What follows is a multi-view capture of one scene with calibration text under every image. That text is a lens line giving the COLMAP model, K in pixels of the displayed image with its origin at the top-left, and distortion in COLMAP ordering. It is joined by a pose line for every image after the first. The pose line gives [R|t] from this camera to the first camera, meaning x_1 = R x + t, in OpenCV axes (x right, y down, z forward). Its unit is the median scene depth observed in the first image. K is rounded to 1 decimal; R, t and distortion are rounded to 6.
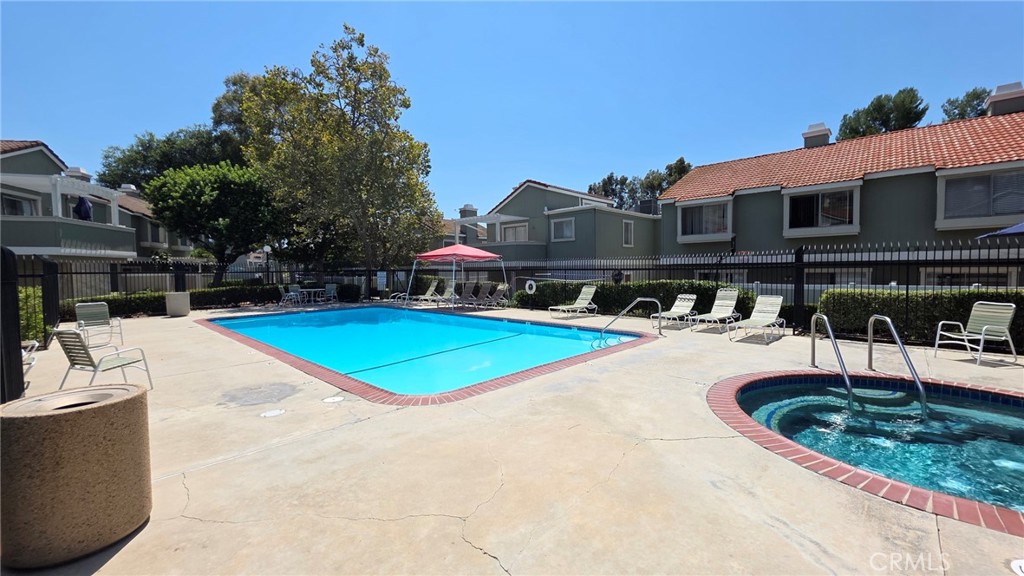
lens RADIAL K [[412.0, 0, 512.1], [0, 412.0, 285.7], [0, 0, 1]] dist [0.002549, -0.001167]
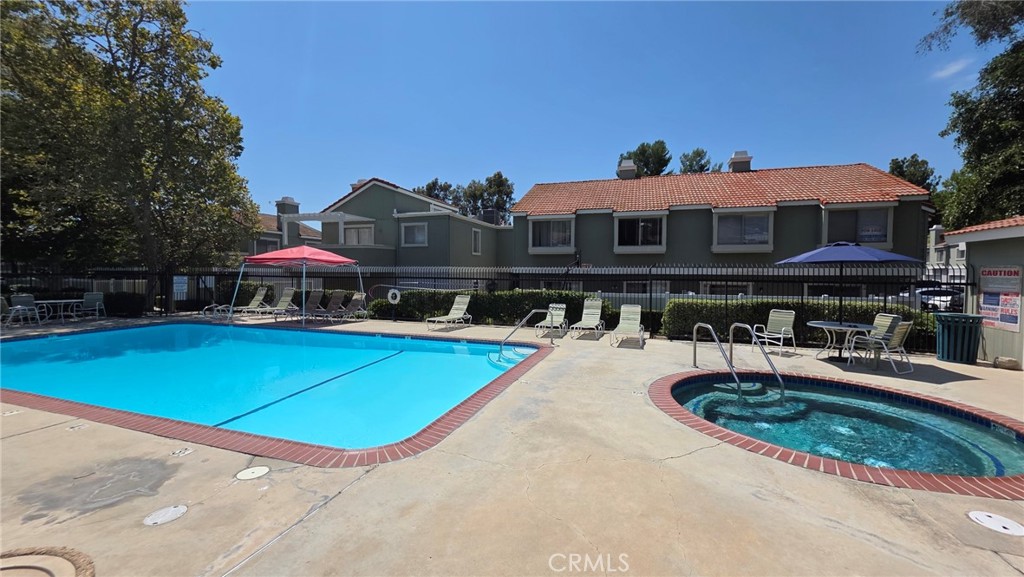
lens RADIAL K [[412.0, 0, 508.4], [0, 412.0, 288.7], [0, 0, 1]] dist [0.002549, -0.001167]
pose [[0.905314, 0.001802, 0.424739, -0.136420], [-0.000983, 0.999997, -0.002147, -0.014548], [-0.424742, 0.001527, 0.905313, 0.072405]]
